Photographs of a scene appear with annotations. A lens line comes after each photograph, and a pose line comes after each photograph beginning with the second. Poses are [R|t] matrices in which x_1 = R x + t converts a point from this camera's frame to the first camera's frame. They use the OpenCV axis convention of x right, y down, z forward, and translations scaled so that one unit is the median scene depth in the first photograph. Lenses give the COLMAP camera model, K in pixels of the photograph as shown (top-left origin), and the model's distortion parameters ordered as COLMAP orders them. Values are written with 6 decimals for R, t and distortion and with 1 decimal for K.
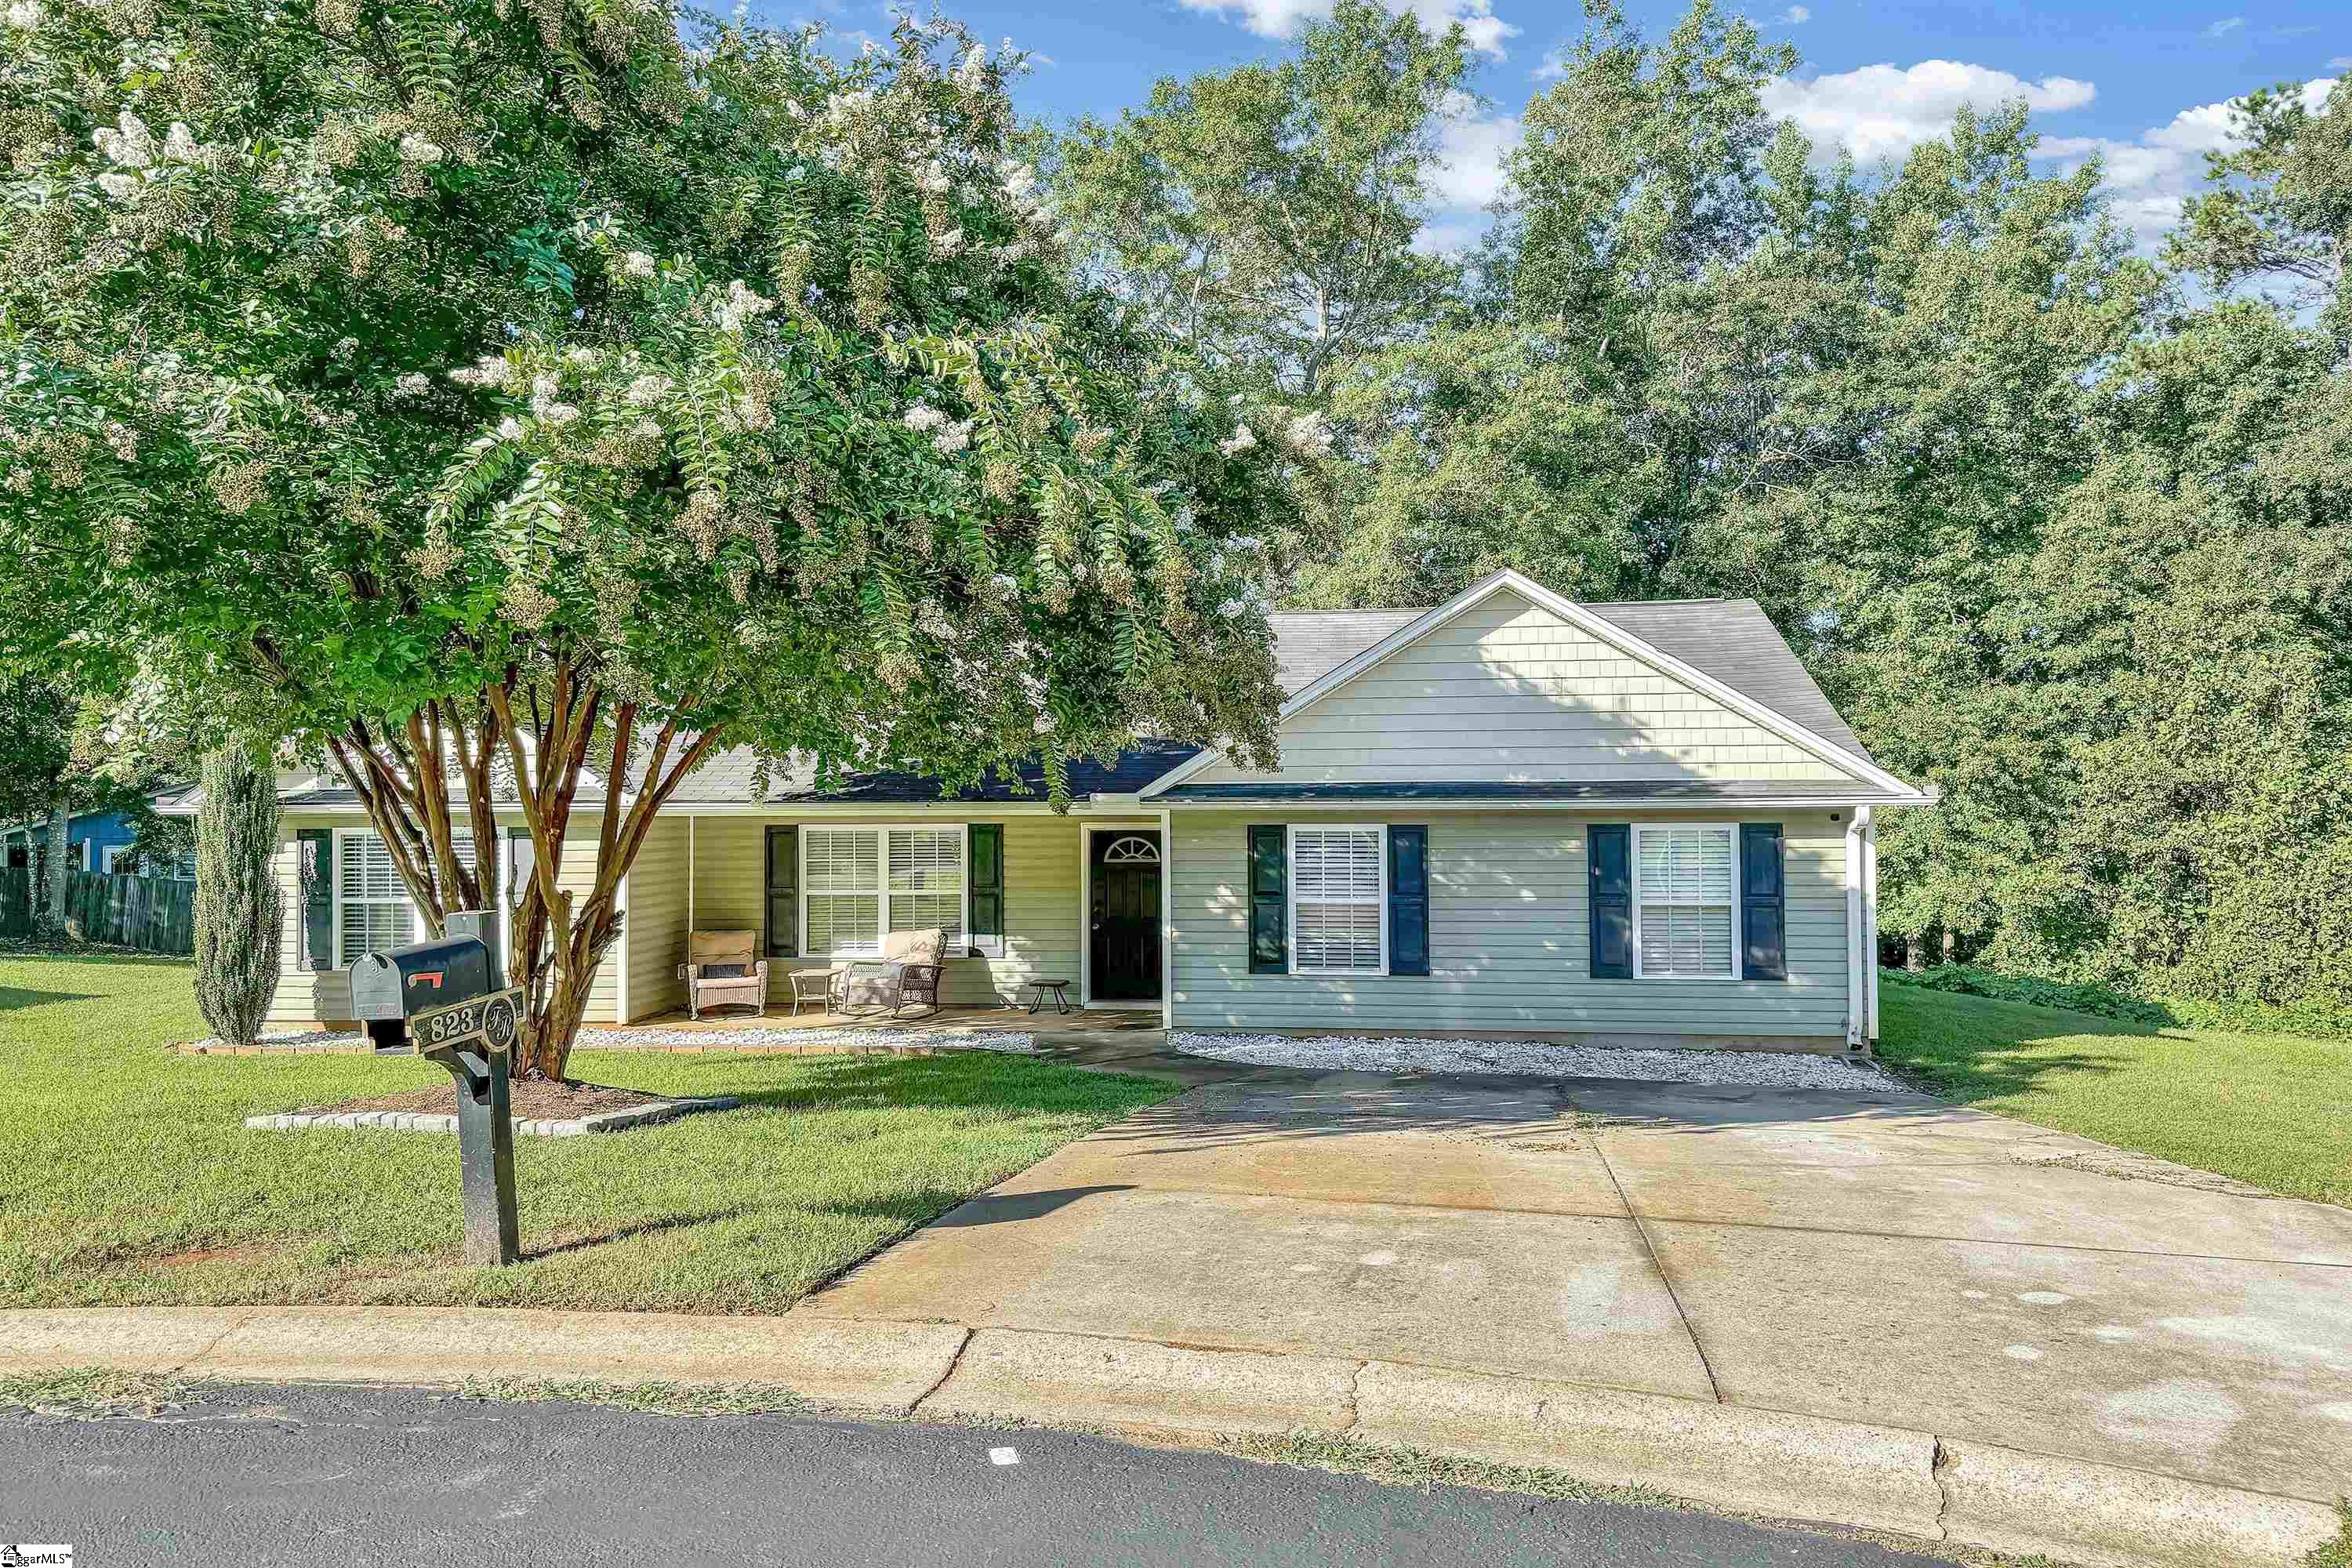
lens RADIAL K [[1504.2, 0, 1176.0], [0, 1504.2, 784.0], [0, 0, 1]] dist [0.119065, -0.146295]
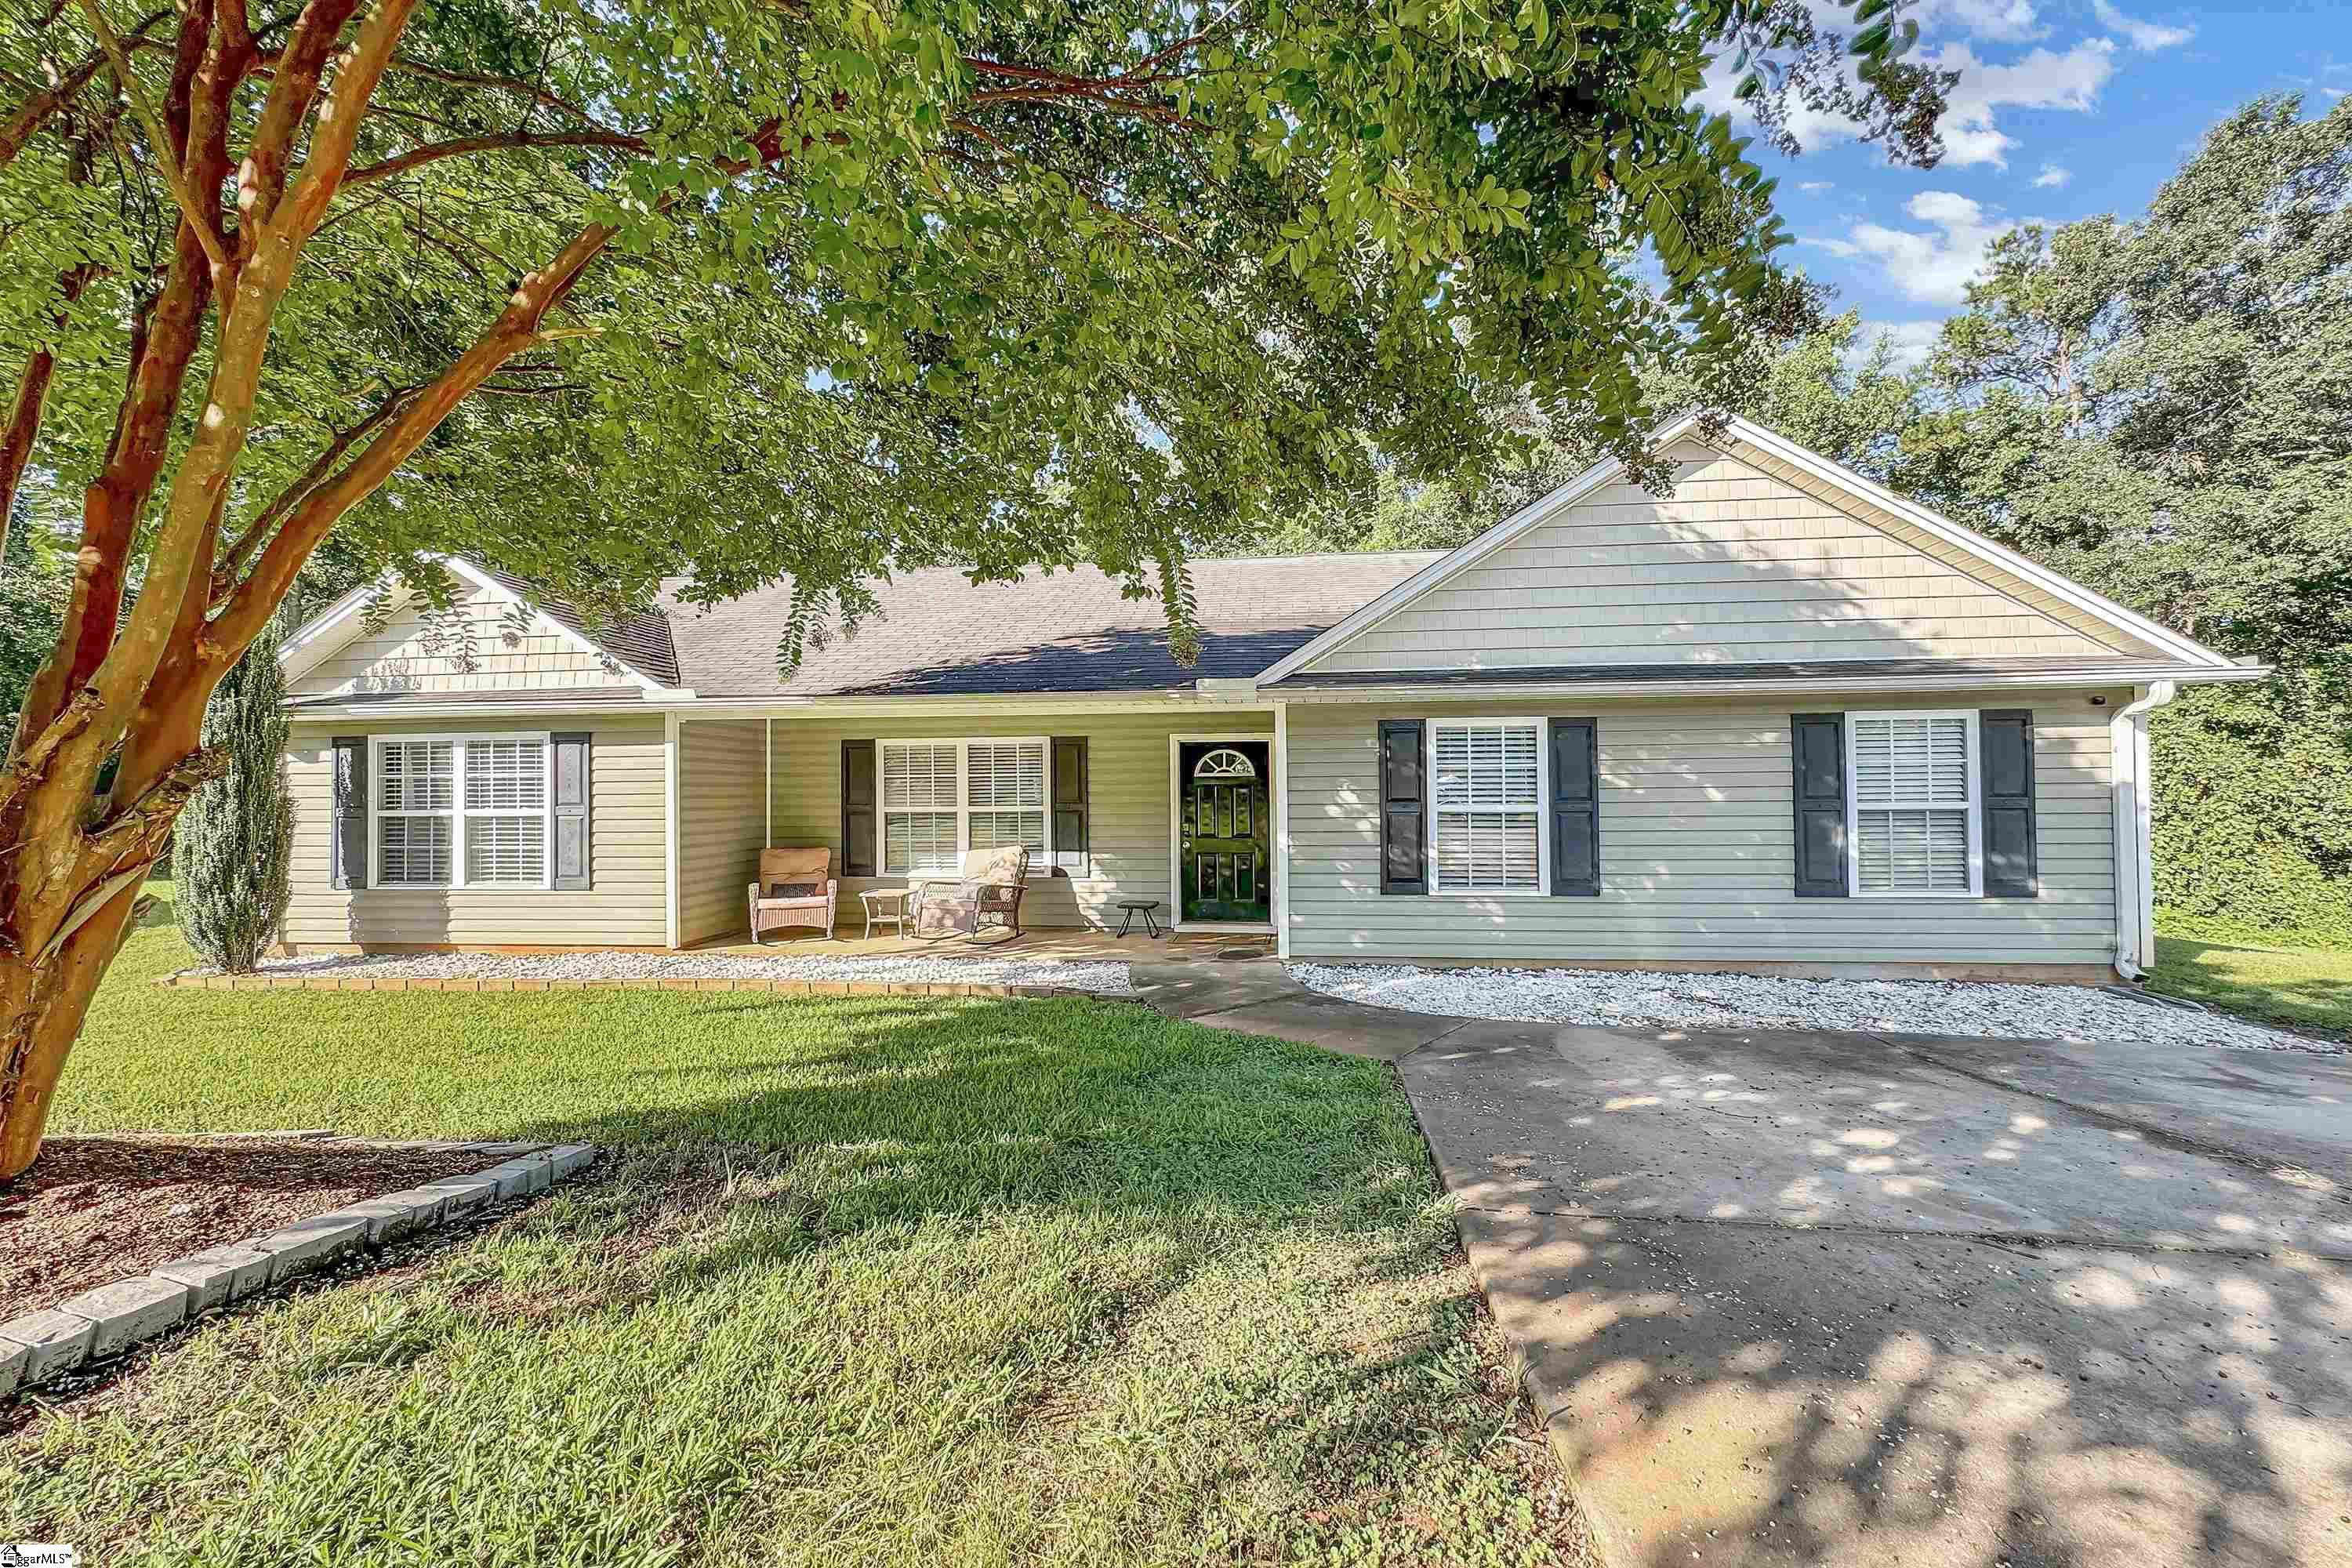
lens RADIAL K [[909.6, 0, 1175.2], [0, 909.6, 780.8], [0, 0, 1]] dist [-0.001007, -0.000032]
pose [[0.999993, -0.002950, -0.002216, -0.066257], [0.002959, 0.999986, 0.004384, 0.059078], [0.002203, -0.004391, 0.999988, 0.485502]]
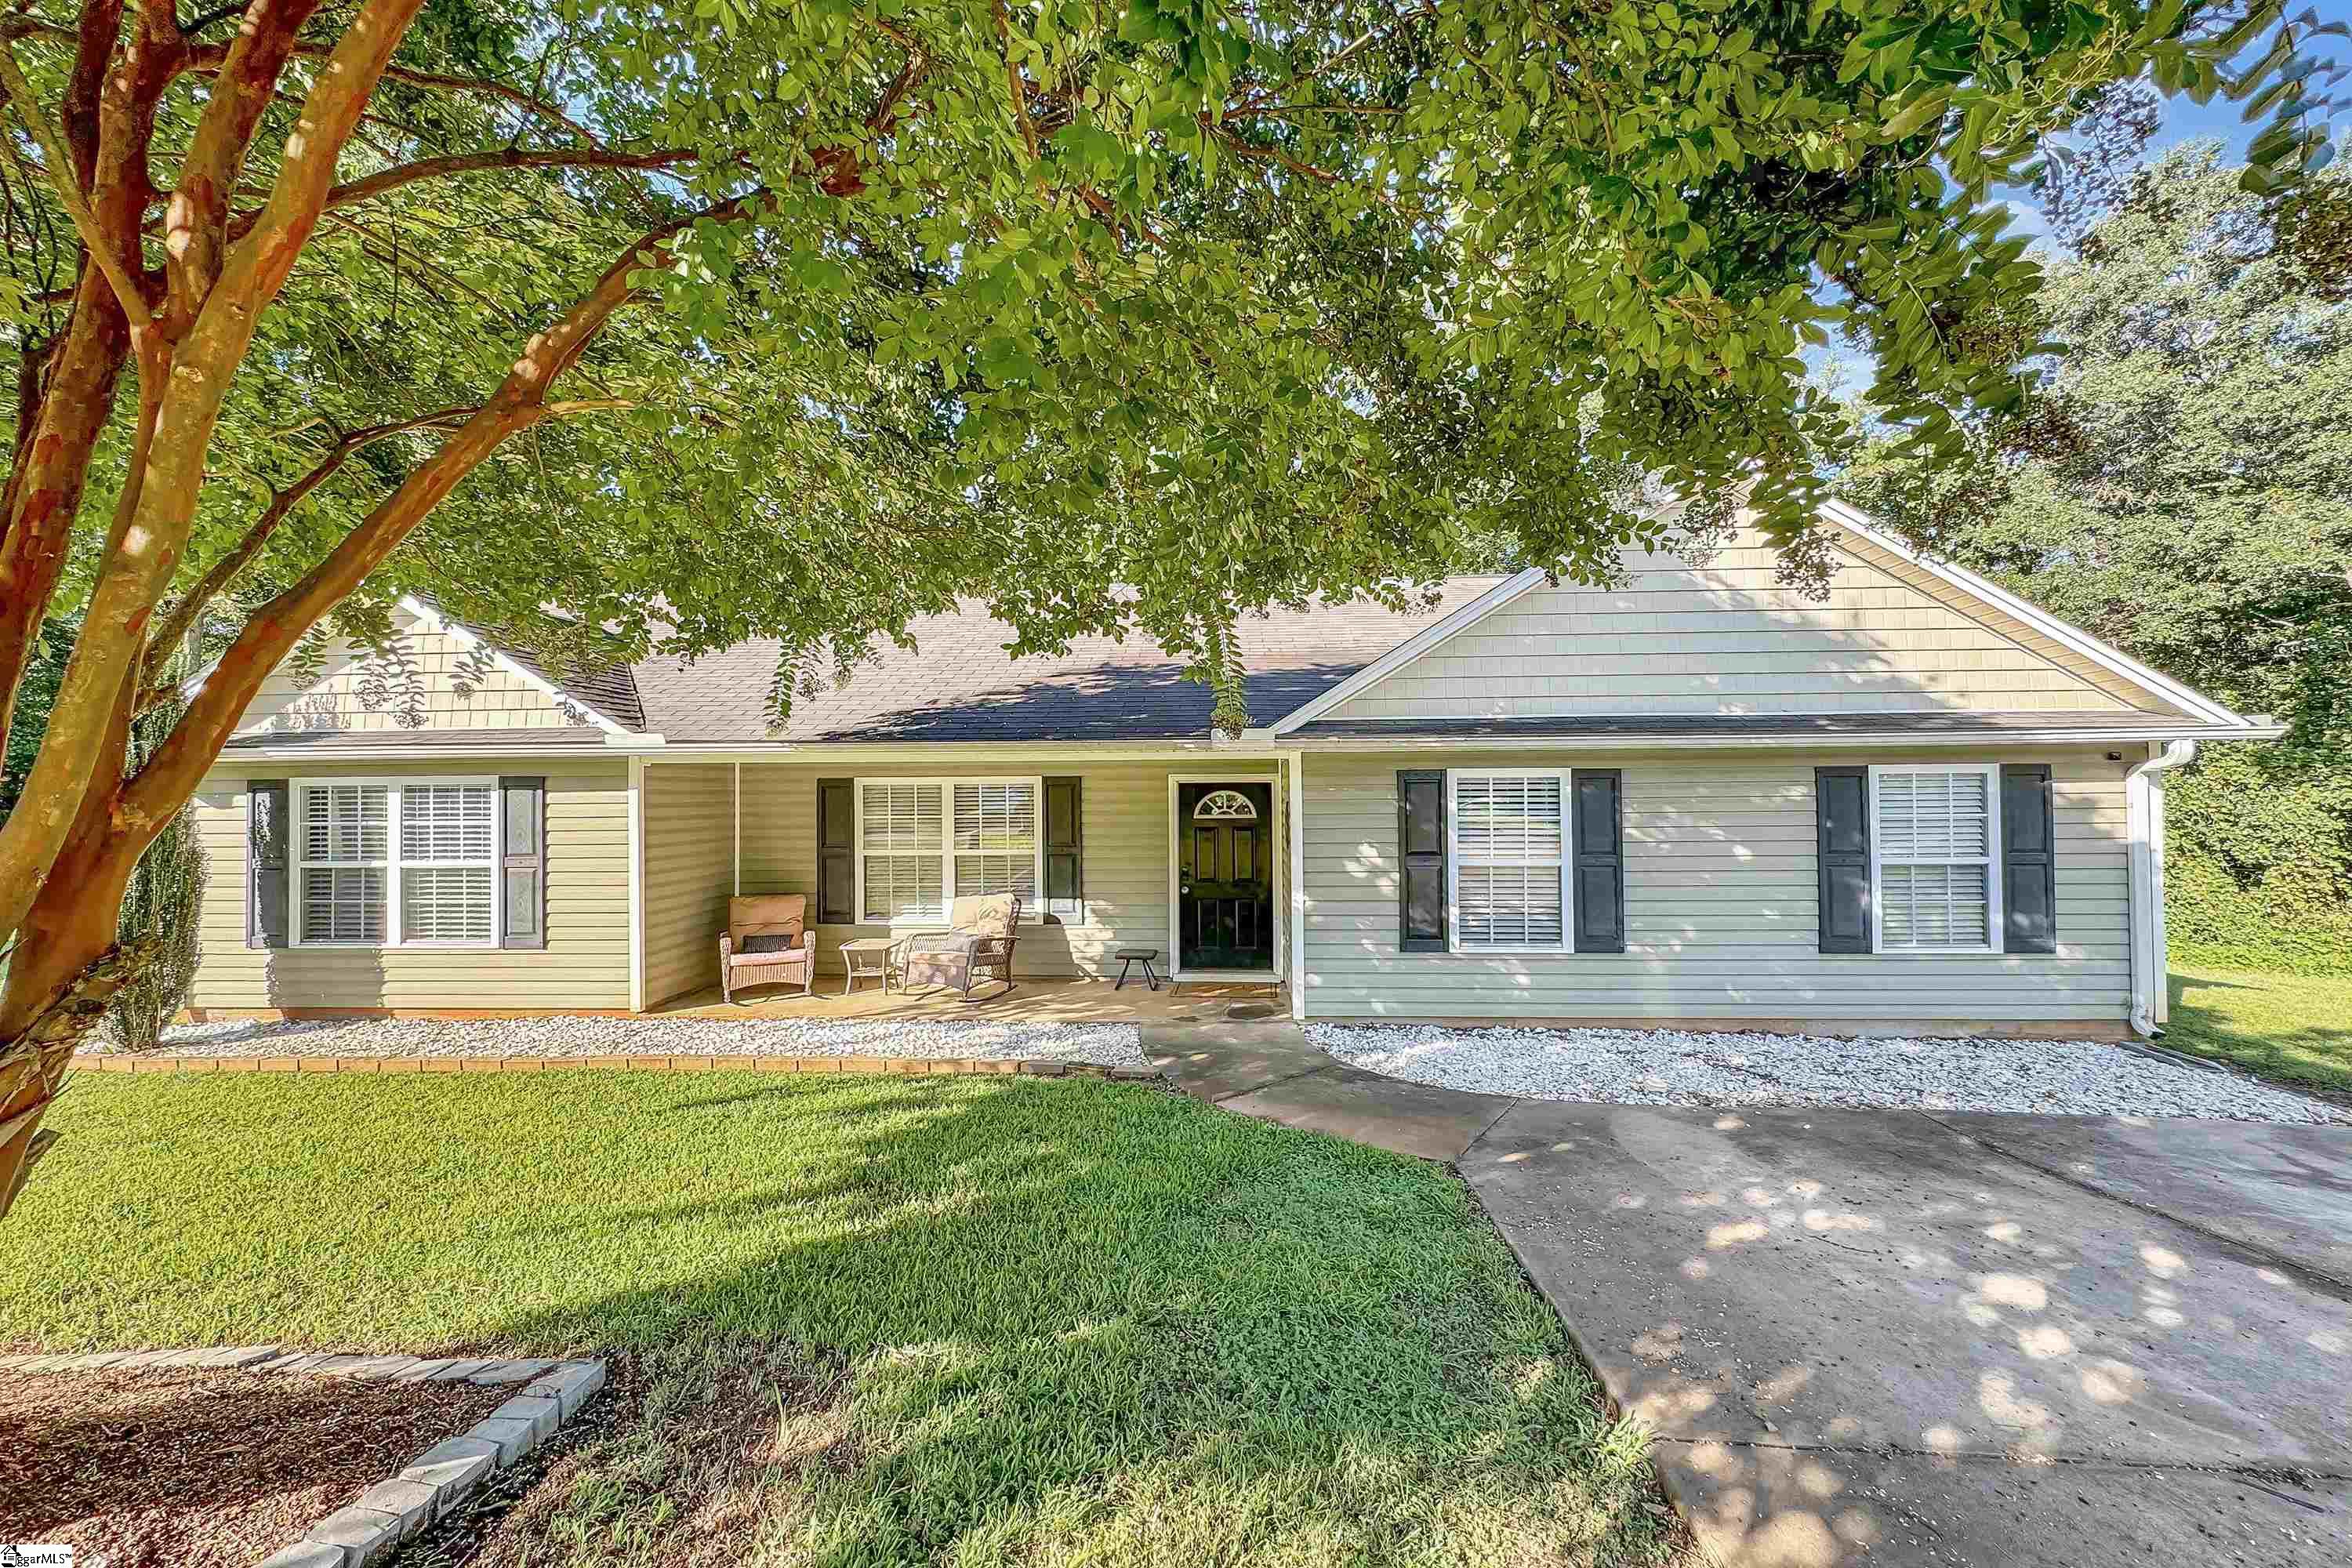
lens RADIAL K [[913.4, 0, 1176.0], [0, 913.4, 784.0], [0, 0, 1]] dist [-0.001847, 0.000160]
pose [[0.998671, -0.001904, 0.051497, -0.097974], [0.001637, 0.999985, 0.005222, 0.032120], [-0.051506, -0.005131, 0.998659, 0.511595]]
